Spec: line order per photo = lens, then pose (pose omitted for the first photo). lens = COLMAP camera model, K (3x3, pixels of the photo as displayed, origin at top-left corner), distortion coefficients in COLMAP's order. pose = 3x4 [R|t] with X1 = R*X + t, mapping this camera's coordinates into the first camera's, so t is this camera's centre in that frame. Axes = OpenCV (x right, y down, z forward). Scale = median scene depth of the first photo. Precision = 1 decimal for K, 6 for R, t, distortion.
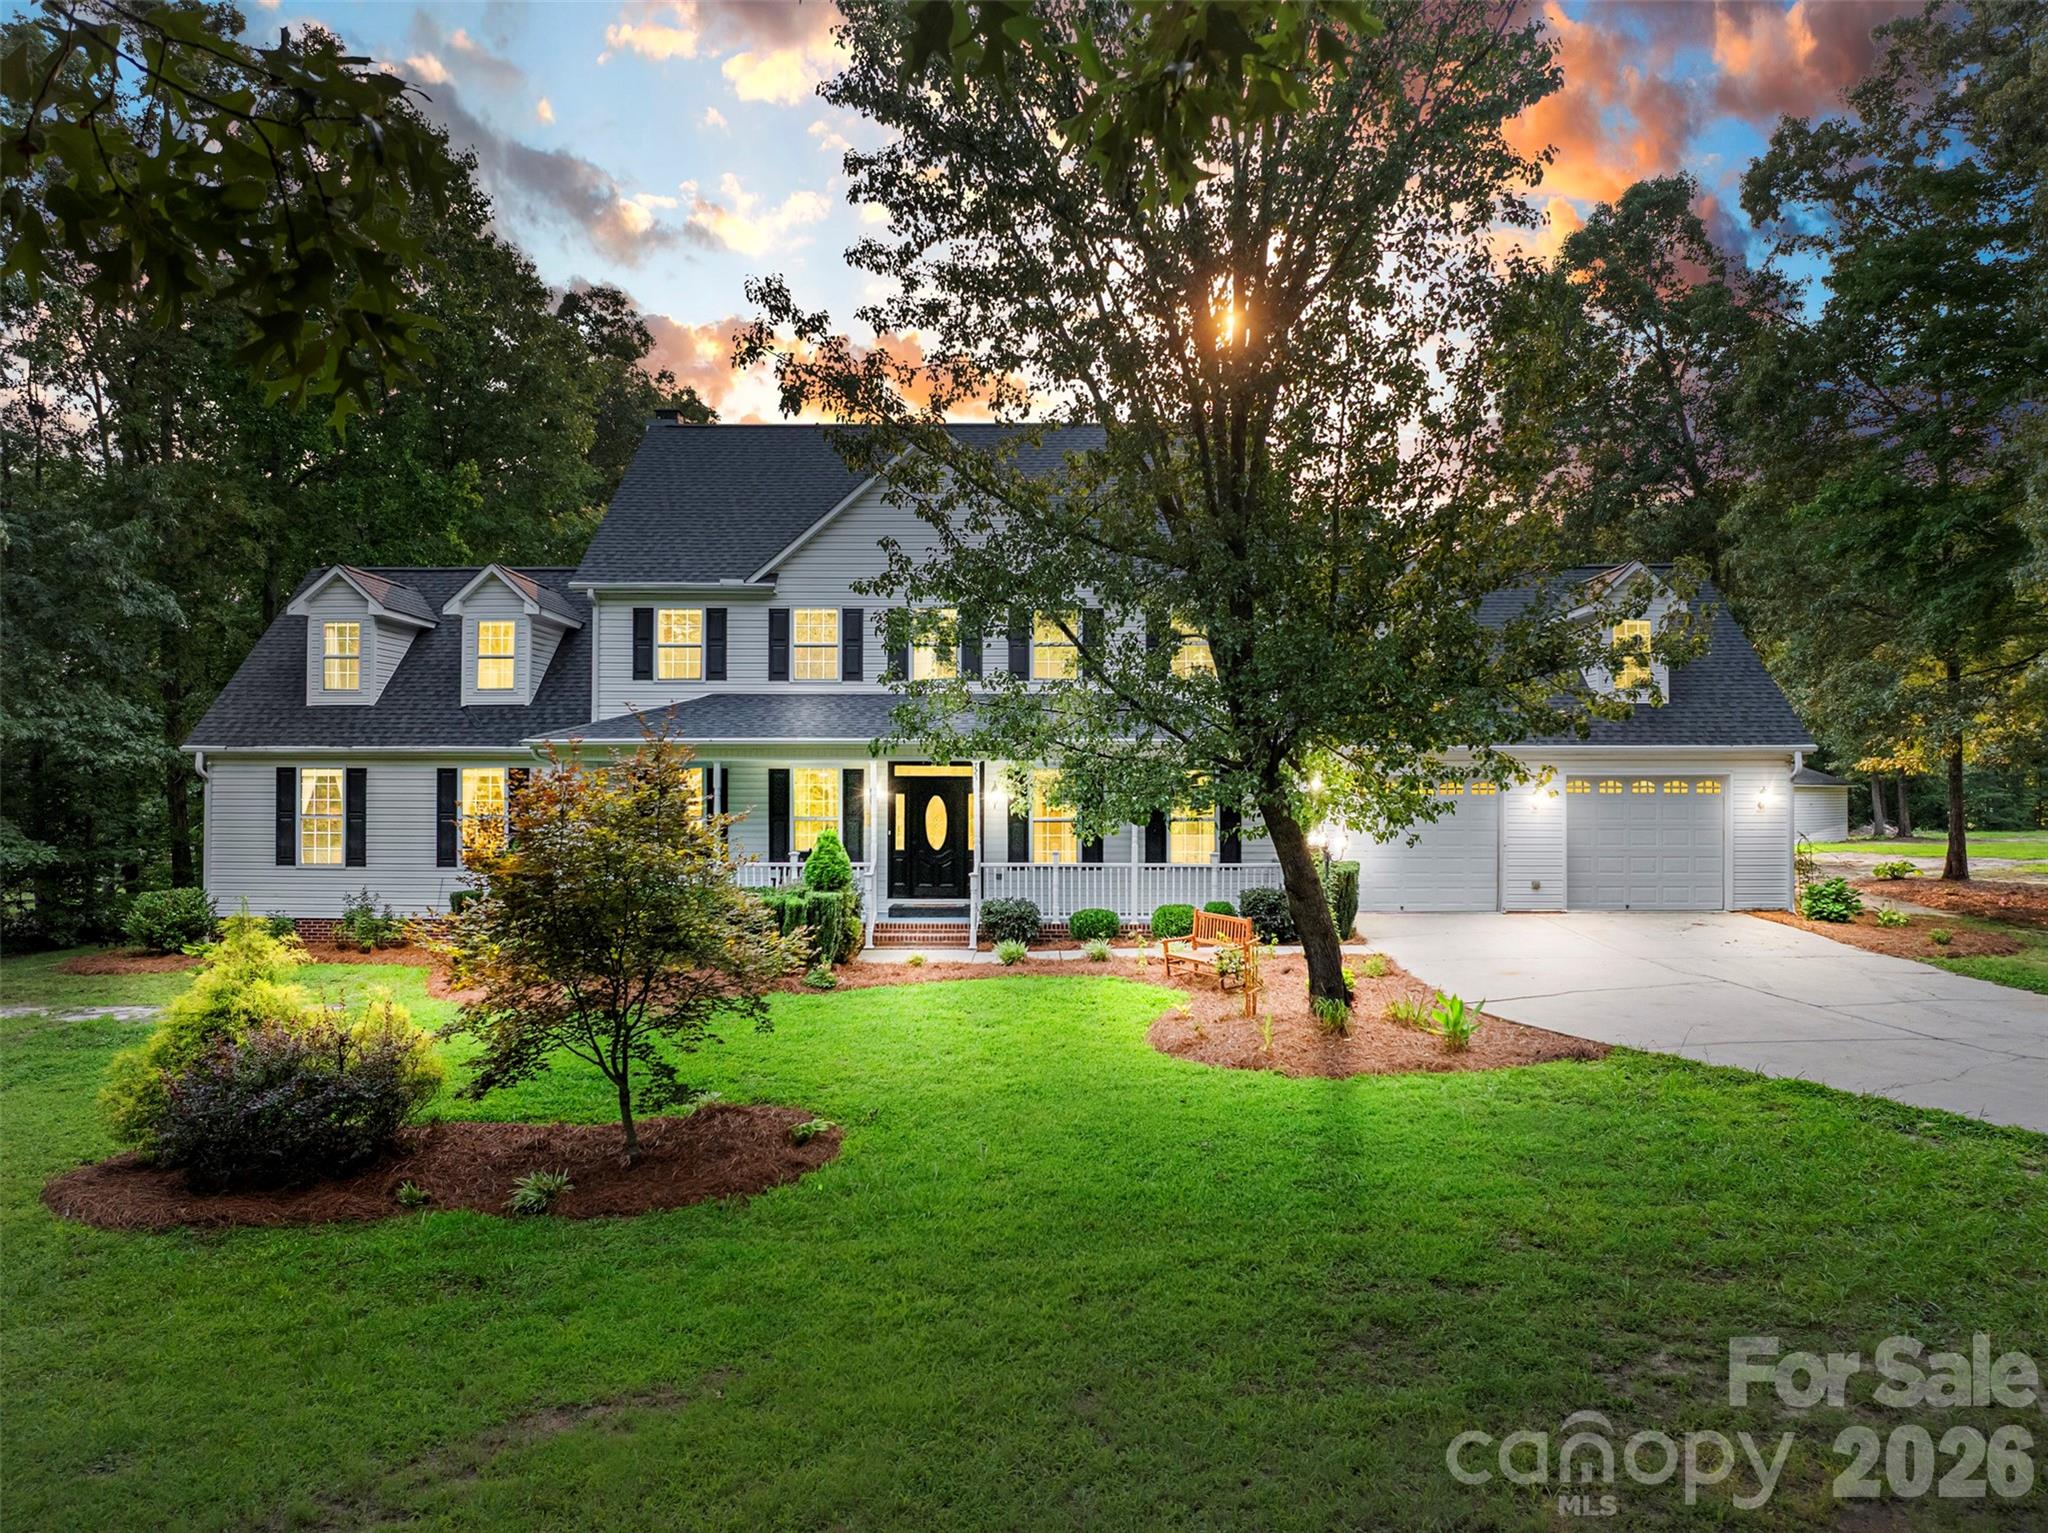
lens RADIAL K [[1431.1, 0, 1021.3], [0, 1431.1, 778.1], [0, 0, 1]] dist [-0.009542, -0.000348]
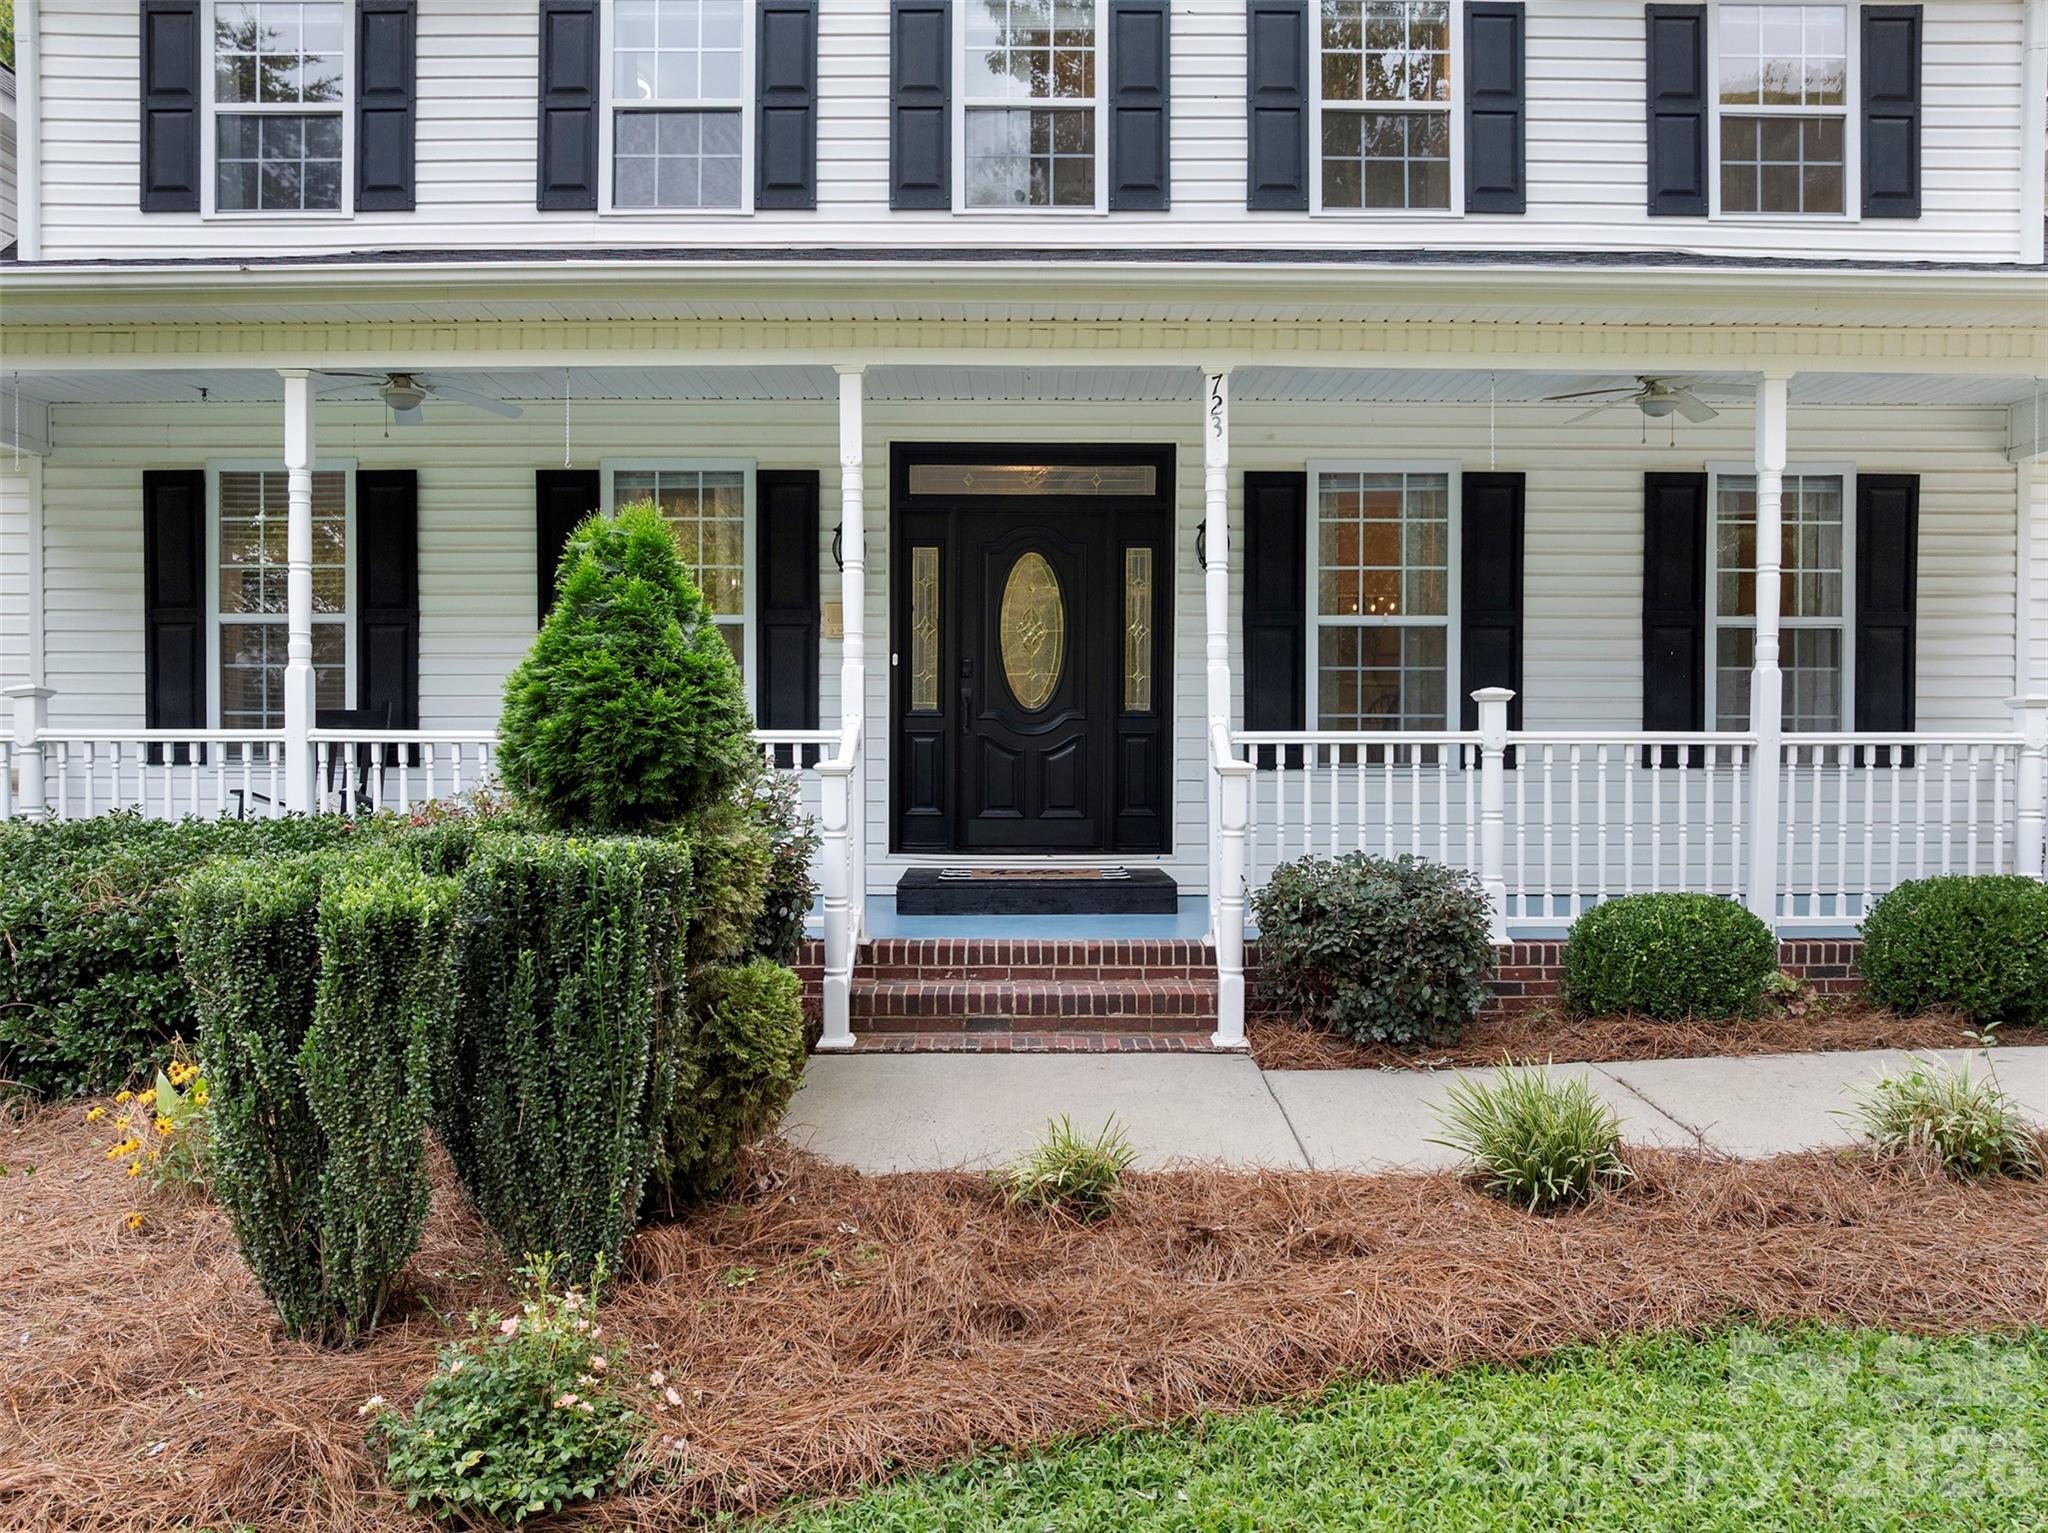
lens RADIAL K [[1431.1, 0, 1025.8], [0, 1431.1, 757.4], [0, 0, 1]] dist [-0.009542, -0.000348]
pose [[0.999567, 0.001309, 0.029388, -0.071505], [-0.002066, 0.999666, 0.025746, 0.052852], [-0.029345, -0.025796, 0.999236, 0.661950]]
